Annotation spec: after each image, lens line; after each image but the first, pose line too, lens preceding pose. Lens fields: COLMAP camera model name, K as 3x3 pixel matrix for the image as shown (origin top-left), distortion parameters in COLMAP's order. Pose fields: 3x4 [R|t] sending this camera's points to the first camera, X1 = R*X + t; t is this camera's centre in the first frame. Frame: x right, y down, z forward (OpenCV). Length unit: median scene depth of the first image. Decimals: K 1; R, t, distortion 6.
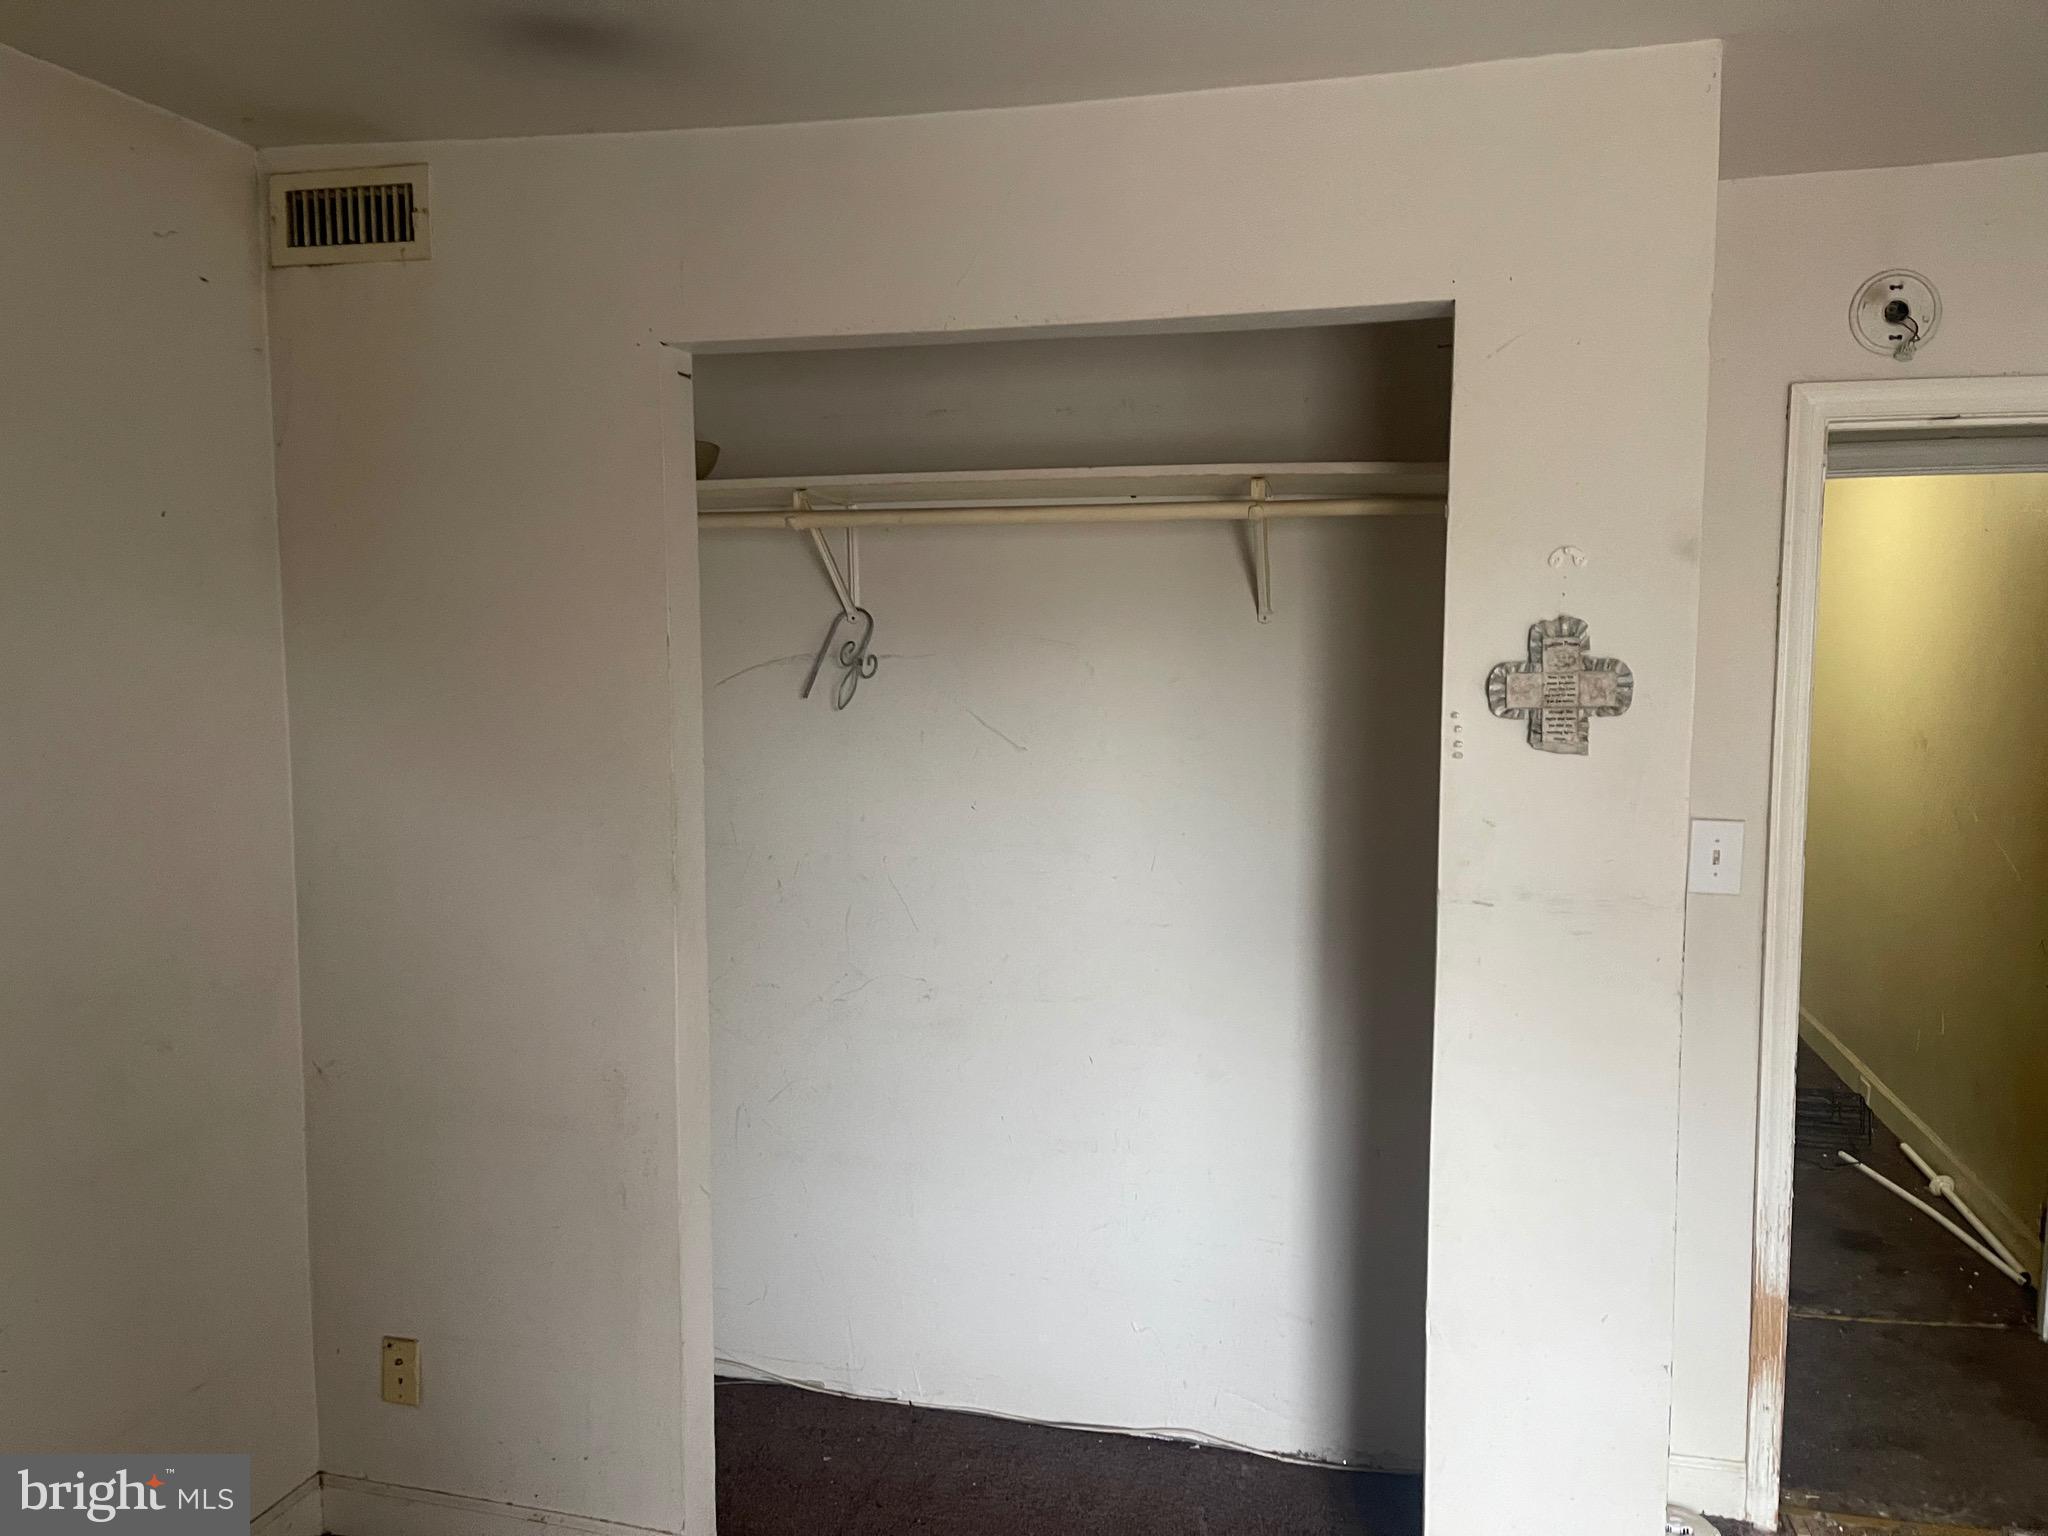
lens RADIAL K [[1531.7, 0, 1024.0], [0, 1531.7, 768.0], [0, 0, 1]] dist [0.077815, -0.102351]
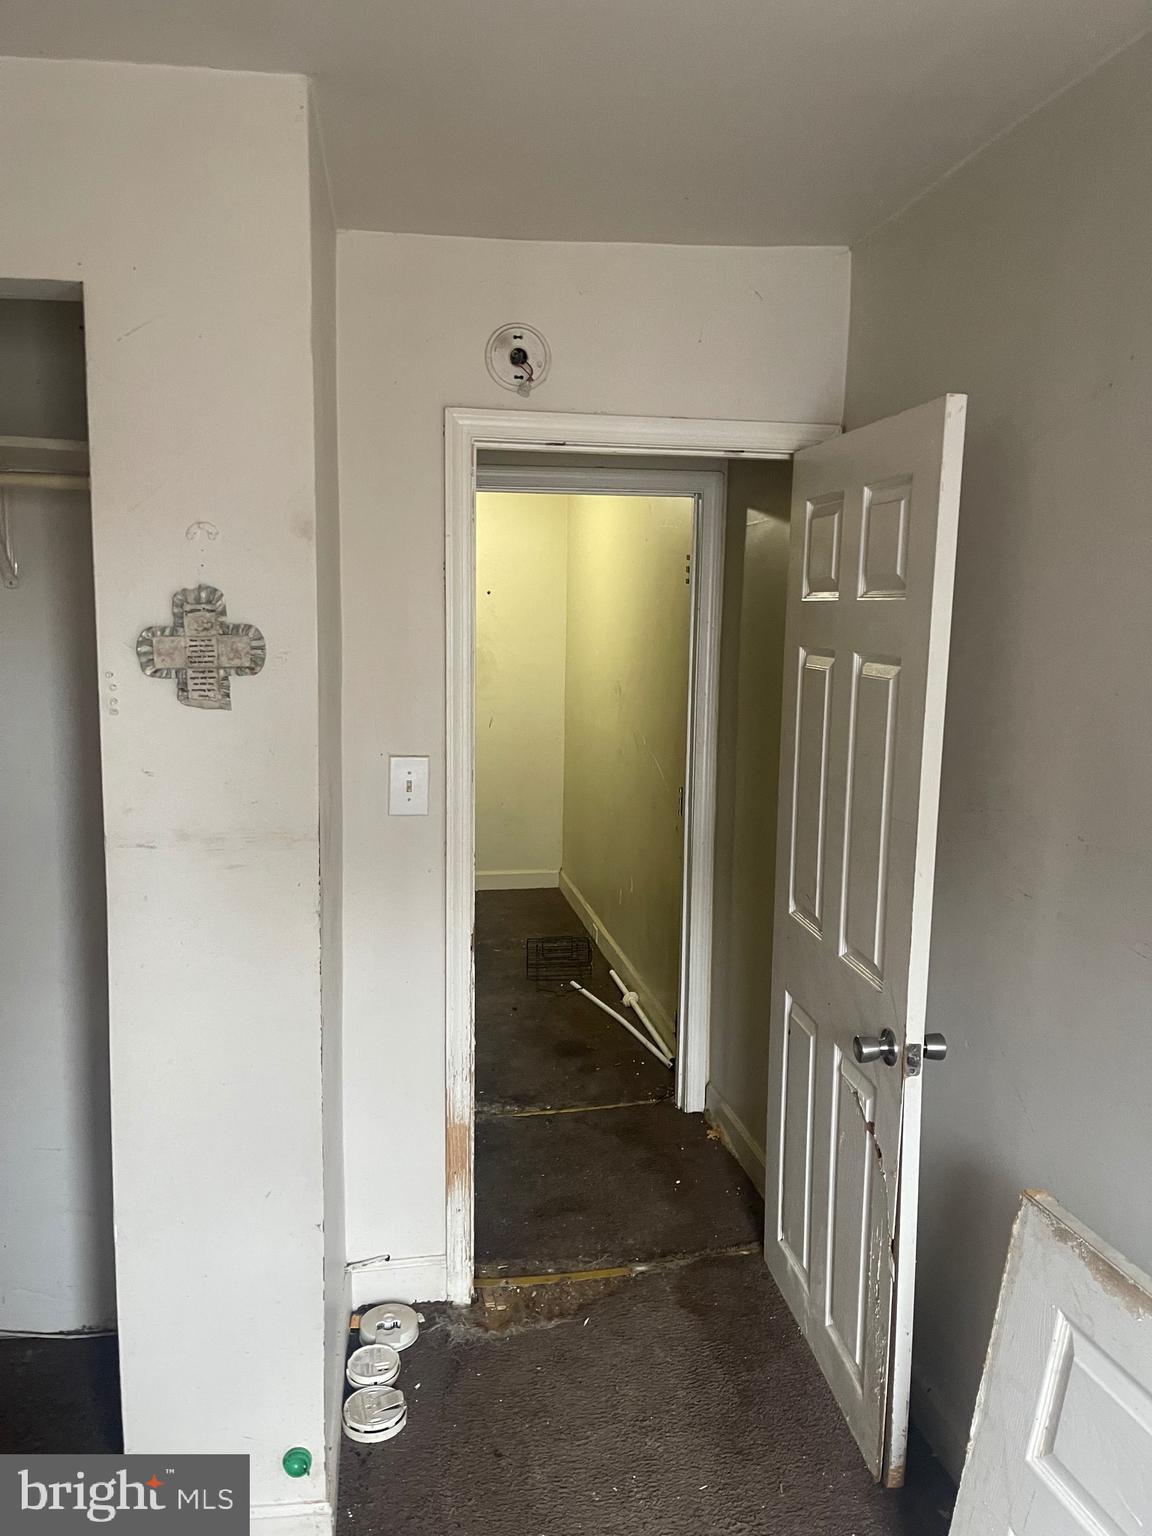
lens RADIAL K [[1148.7, 0, 575.4], [0, 1148.7, 746.4], [0, 0, 1]] dist [0.077815, -0.102351]
pose [[0.910636, -0.034089, 0.411800, 0.243065], [0.021258, 0.999136, 0.035700, -0.006343], [-0.412661, -0.023755, 0.910575, 0.124899]]
